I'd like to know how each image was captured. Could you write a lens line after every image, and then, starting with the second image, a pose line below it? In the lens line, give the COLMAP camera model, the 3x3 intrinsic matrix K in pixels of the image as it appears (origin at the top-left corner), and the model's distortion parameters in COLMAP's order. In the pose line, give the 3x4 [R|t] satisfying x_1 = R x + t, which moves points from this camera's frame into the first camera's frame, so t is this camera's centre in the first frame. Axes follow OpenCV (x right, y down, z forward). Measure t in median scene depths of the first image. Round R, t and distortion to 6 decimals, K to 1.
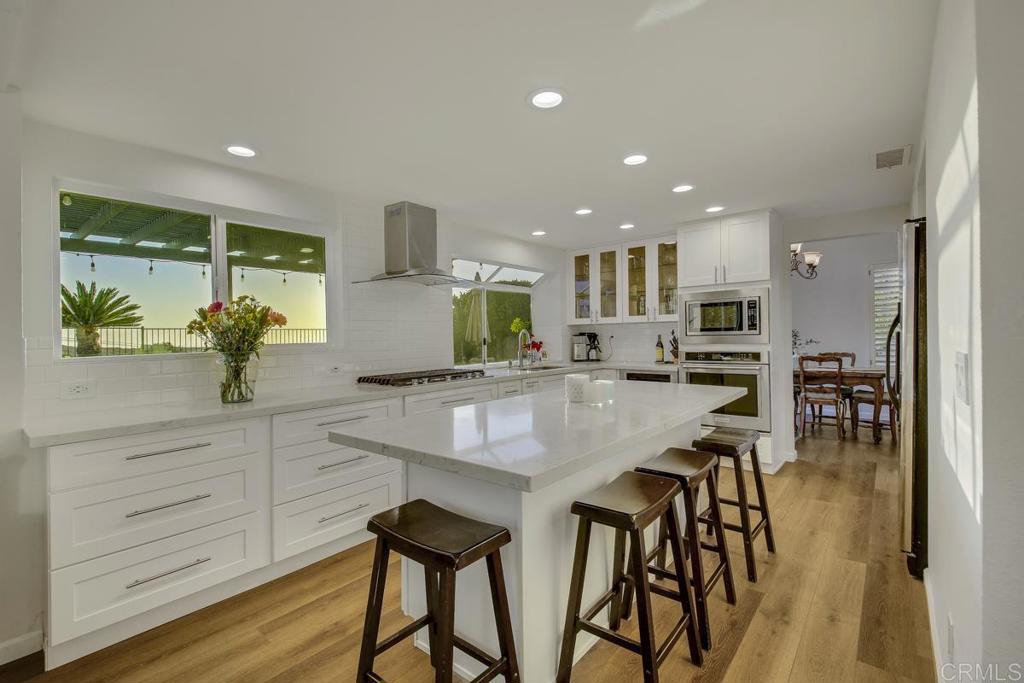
lens RADIAL K [[470.5, 0, 497.4], [0, 470.5, 337.7], [0, 0, 1]] dist [0.027783, 0.000037]
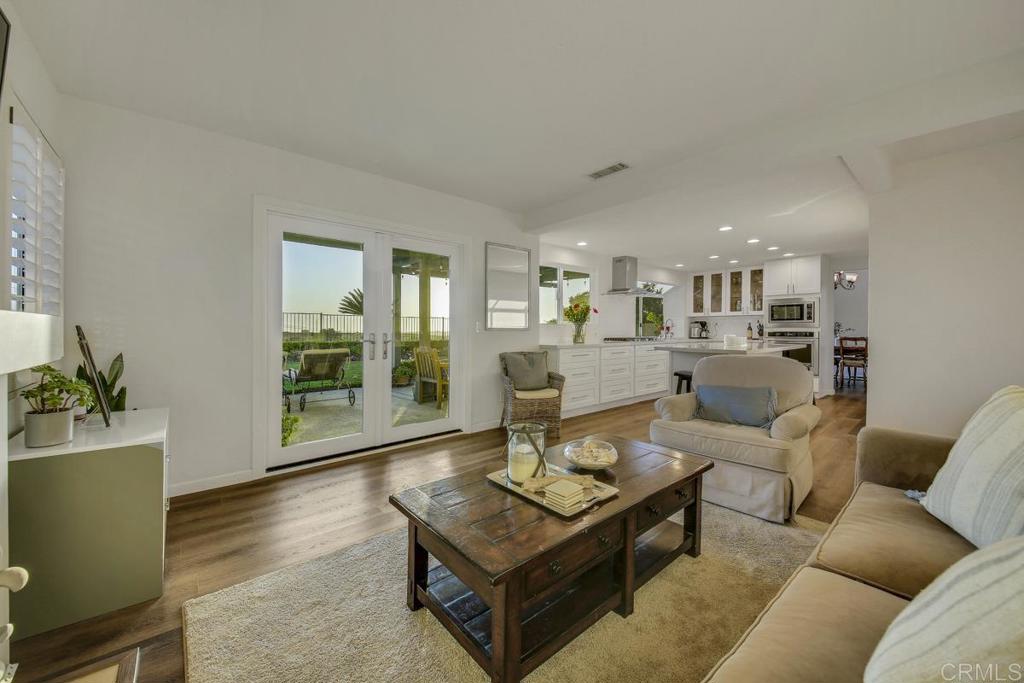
lens RADIAL K [[381.7, 0, 512.8], [0, 381.7, 334.5], [0, 0, 1]] dist [0.019237, -0.010223]
pose [[0.986747, 0.019820, -0.161054, -0.280117], [-0.017369, 0.999711, 0.016613, 0.028128], [0.161337, -0.013596, 0.986806, -0.517897]]
